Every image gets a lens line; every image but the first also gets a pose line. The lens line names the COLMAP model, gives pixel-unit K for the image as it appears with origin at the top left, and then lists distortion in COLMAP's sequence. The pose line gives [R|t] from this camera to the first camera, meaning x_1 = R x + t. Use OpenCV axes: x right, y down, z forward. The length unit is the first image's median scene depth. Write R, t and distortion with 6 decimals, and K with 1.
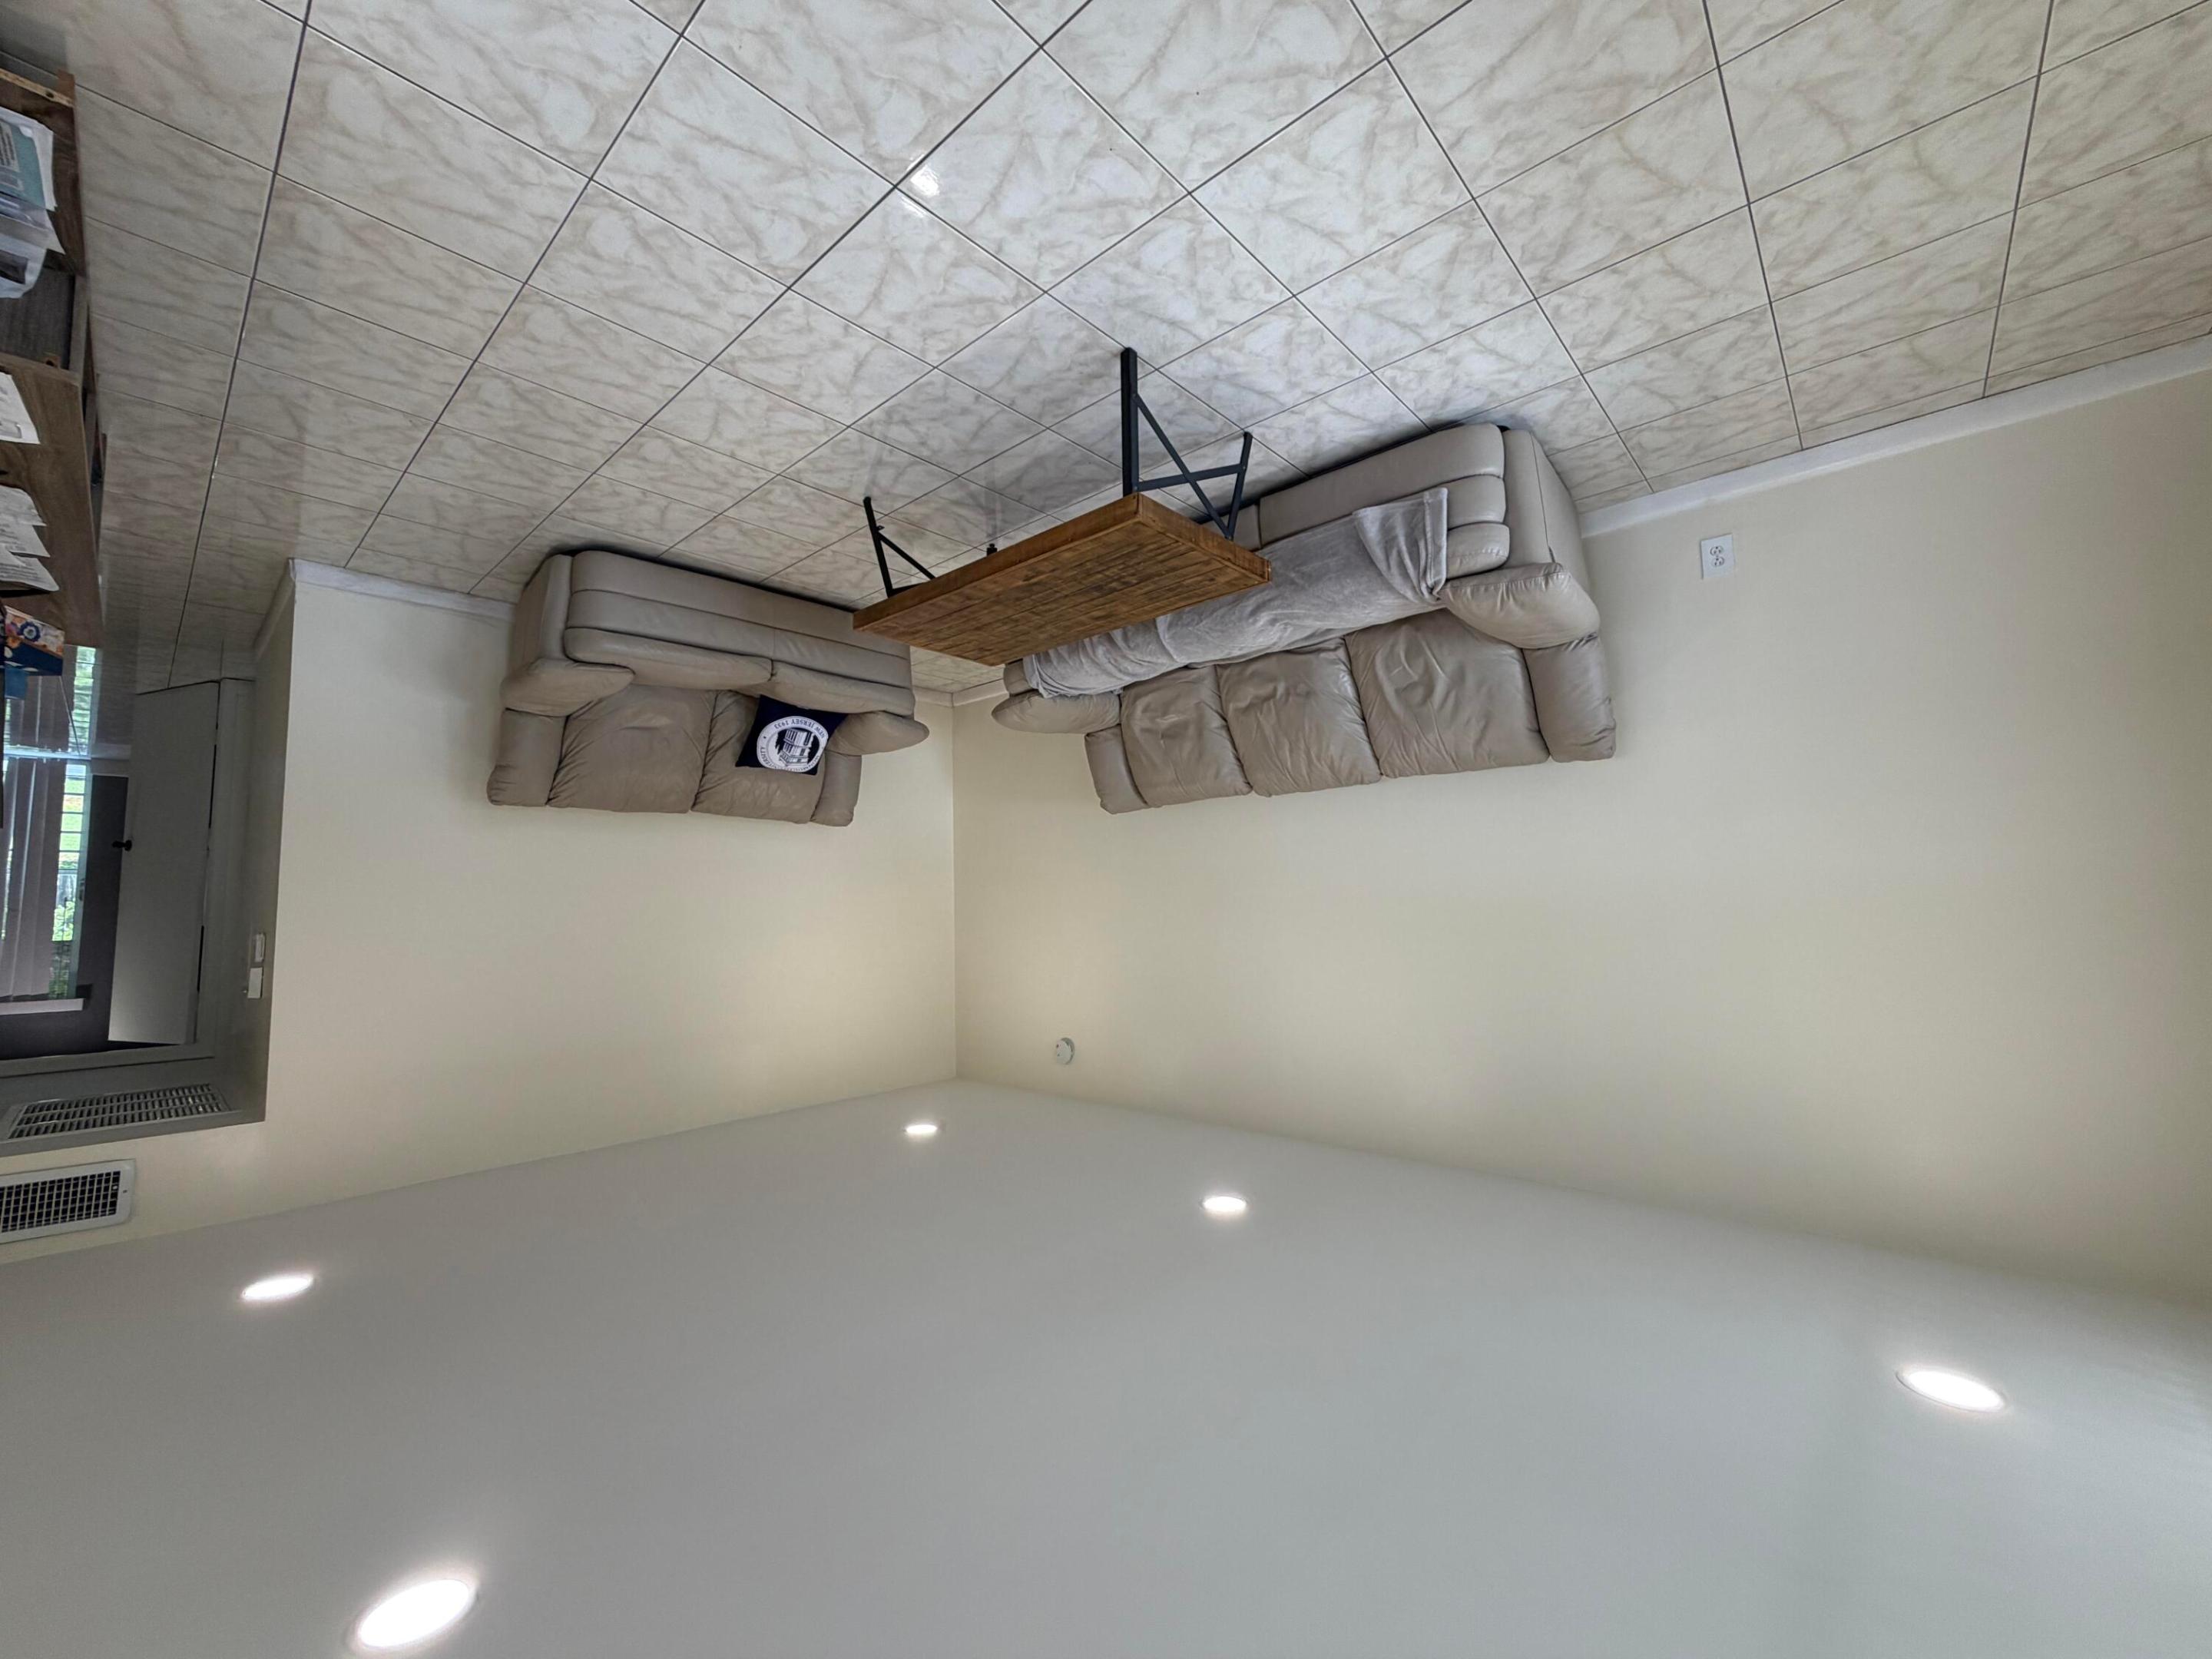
lens RADIAL K [[882.8, 0, 1105.0], [0, 882.8, 826.3], [0, 0, 1]] dist [0.000679, 0.000207]
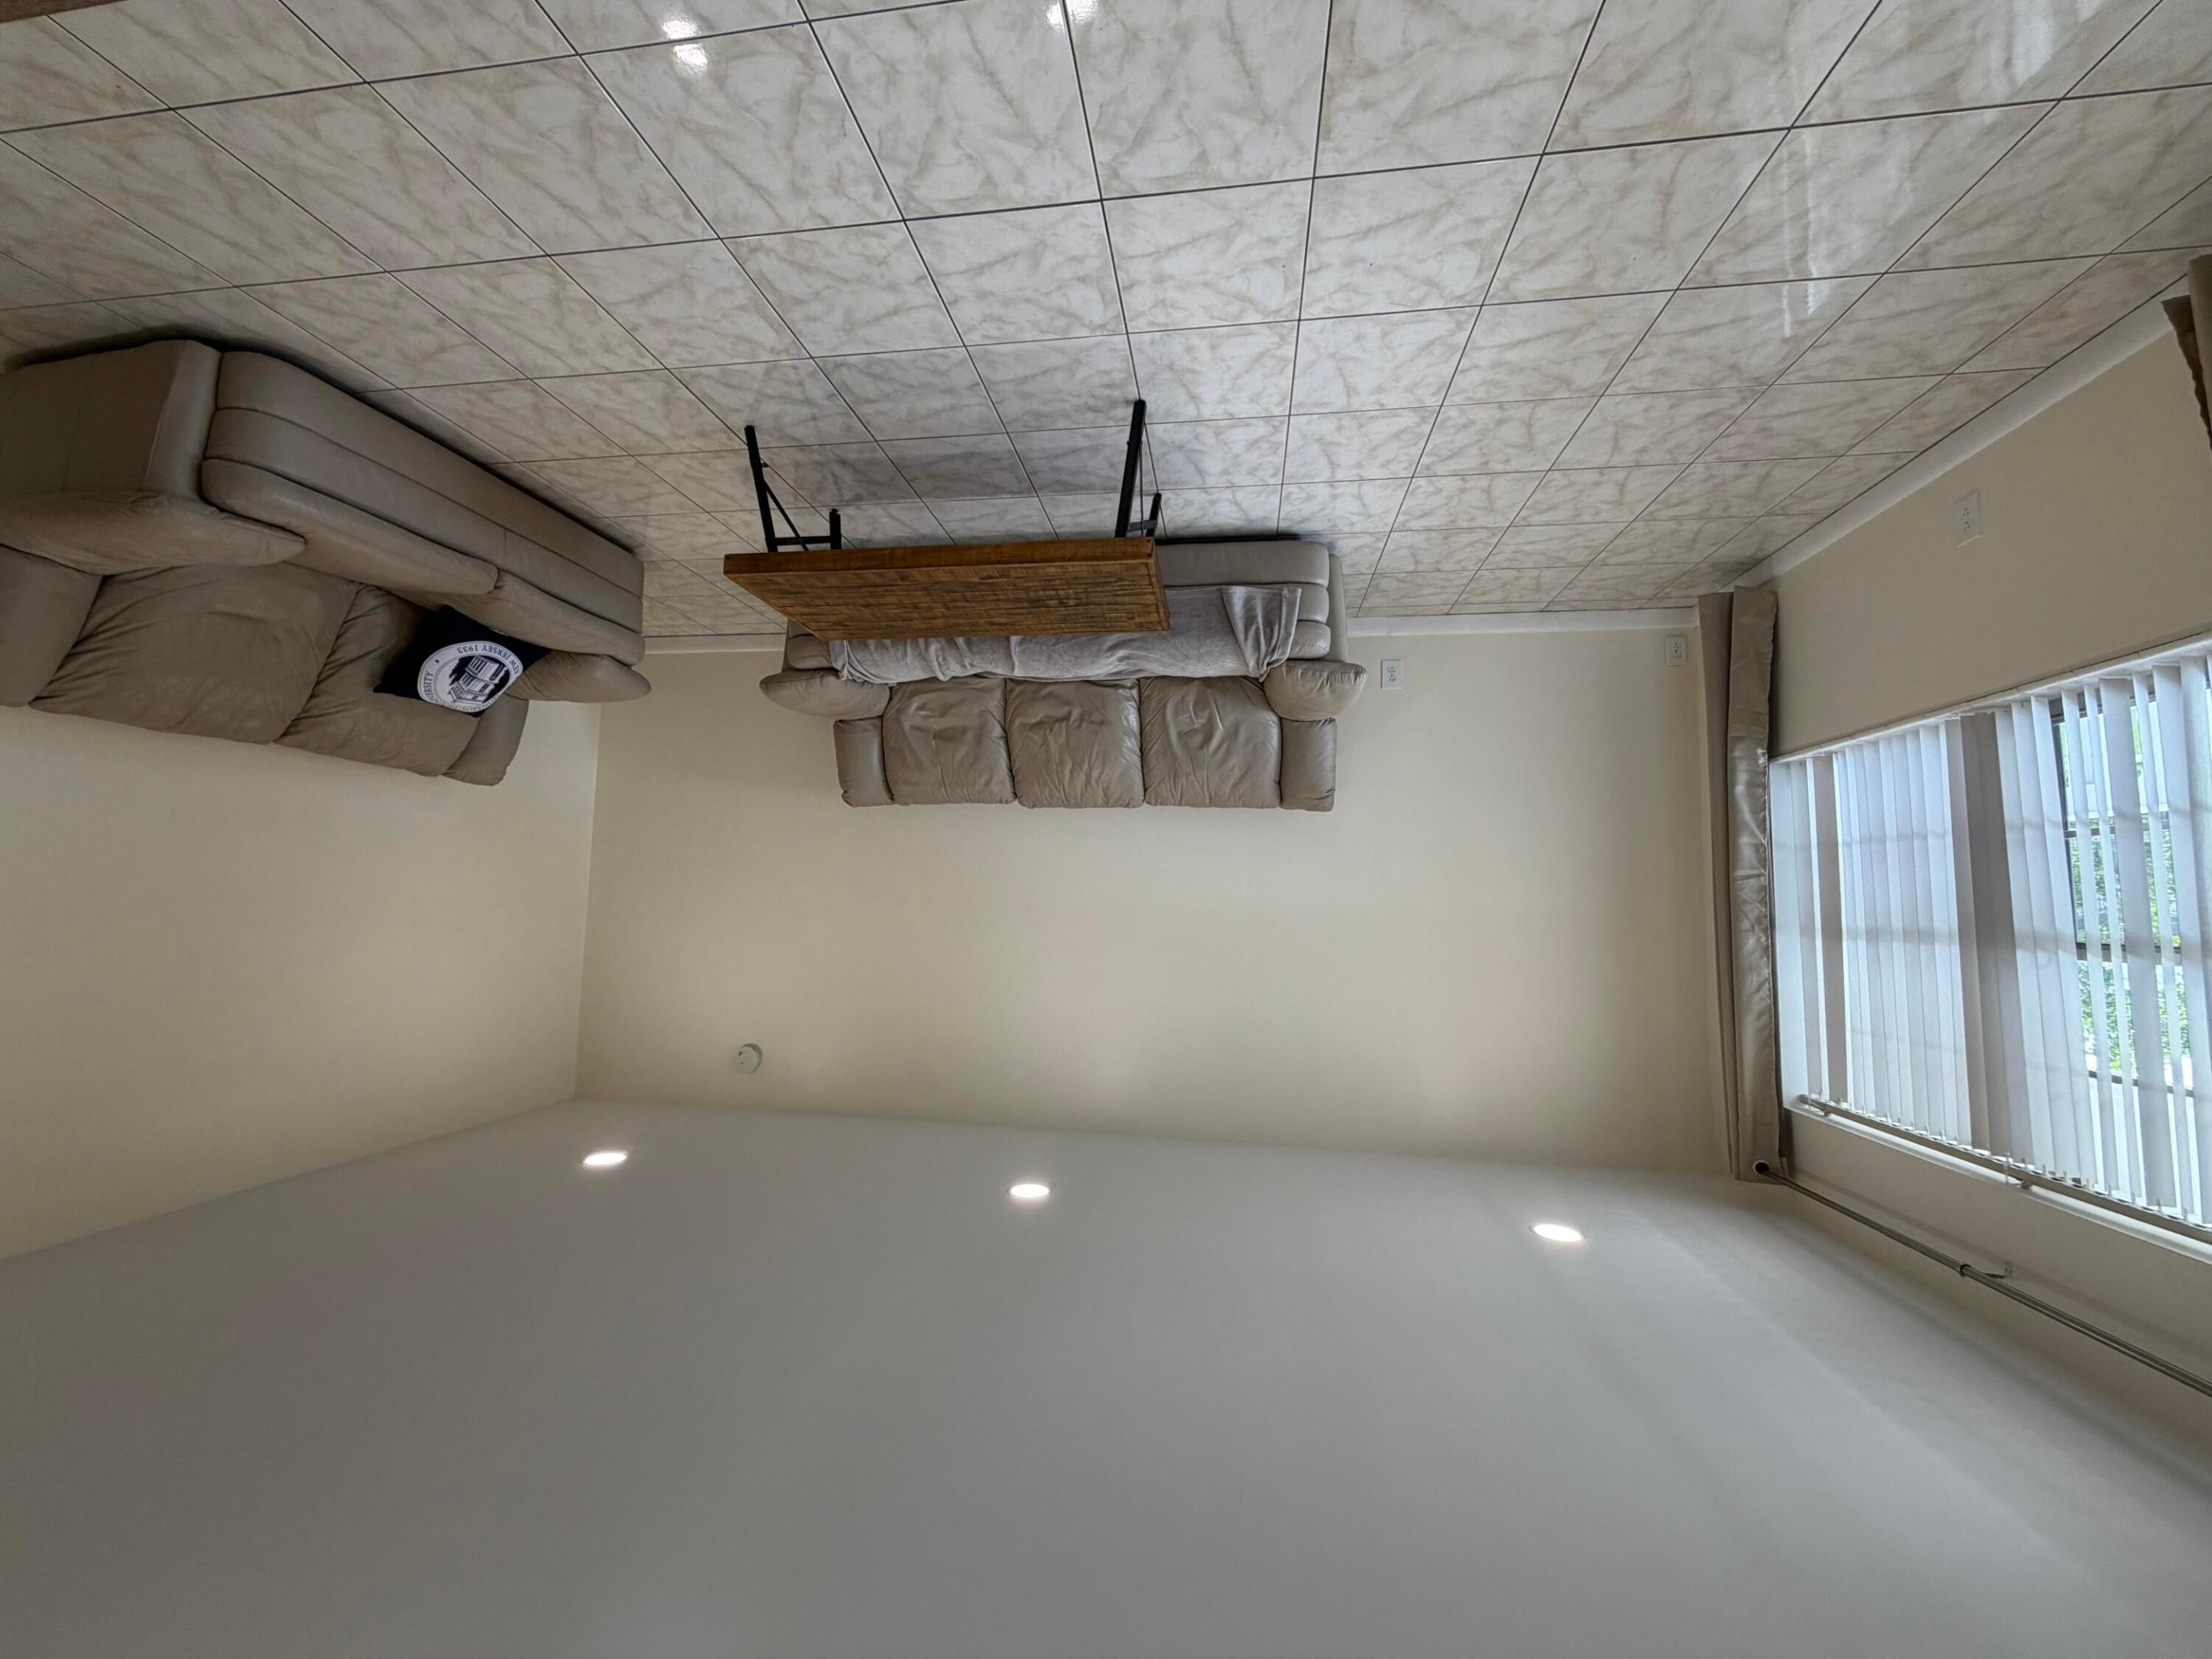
lens RADIAL K [[880.2, 0, 1099.7], [0, 880.2, 828.4], [0, 0, 1]] dist [-0.003068, 0.000641]
pose [[0.836266, 0.089222, 0.541016, -0.363425], [-0.092256, 0.995502, -0.021570, 0.006858], [-0.540507, -0.031874, 0.840735, 0.067157]]
